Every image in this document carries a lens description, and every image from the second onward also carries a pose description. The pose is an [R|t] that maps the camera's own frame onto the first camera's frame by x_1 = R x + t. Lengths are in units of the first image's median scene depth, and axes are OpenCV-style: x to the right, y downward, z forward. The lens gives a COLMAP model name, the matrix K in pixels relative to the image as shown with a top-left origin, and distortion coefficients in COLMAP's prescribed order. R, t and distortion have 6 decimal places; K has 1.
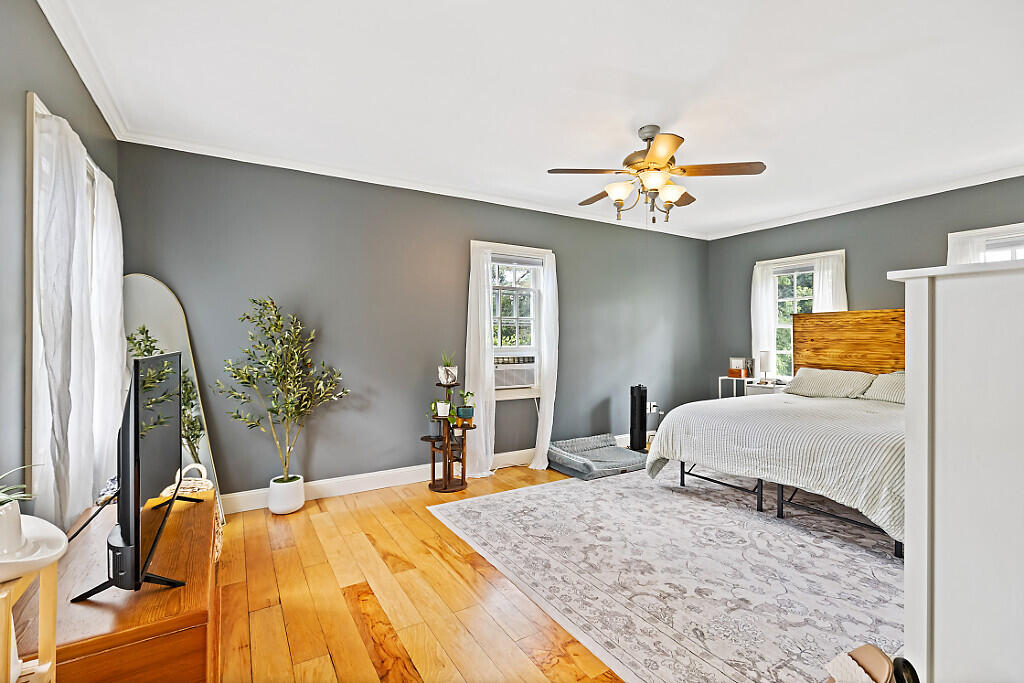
lens RADIAL K [[460.0, 0, 509.9], [0, 460.0, 340.4], [0, 0, 1]] dist [0.002855, -0.000019]
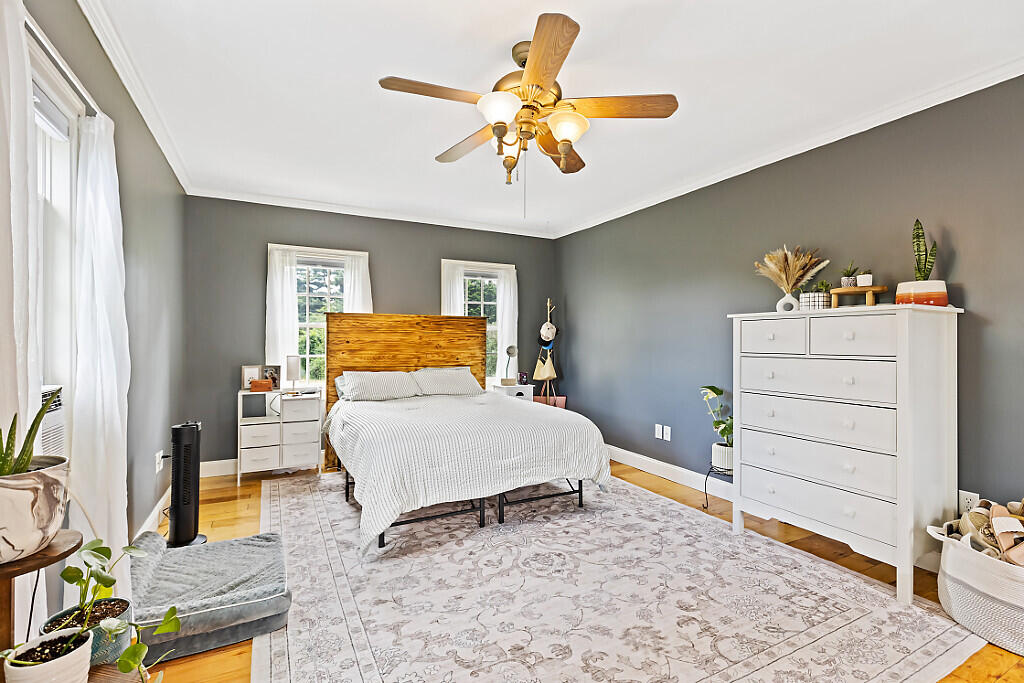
lens RADIAL K [[460.0, 0, 507.9], [0, 460.0, 341.3], [0, 0, 1]] dist [0.002855, -0.000019]
pose [[0.068218, -0.001981, 0.997668, -0.377119], [-0.001547, 0.999997, 0.002091, -0.006032], [-0.997669, -0.001686, 0.068214, 0.873174]]
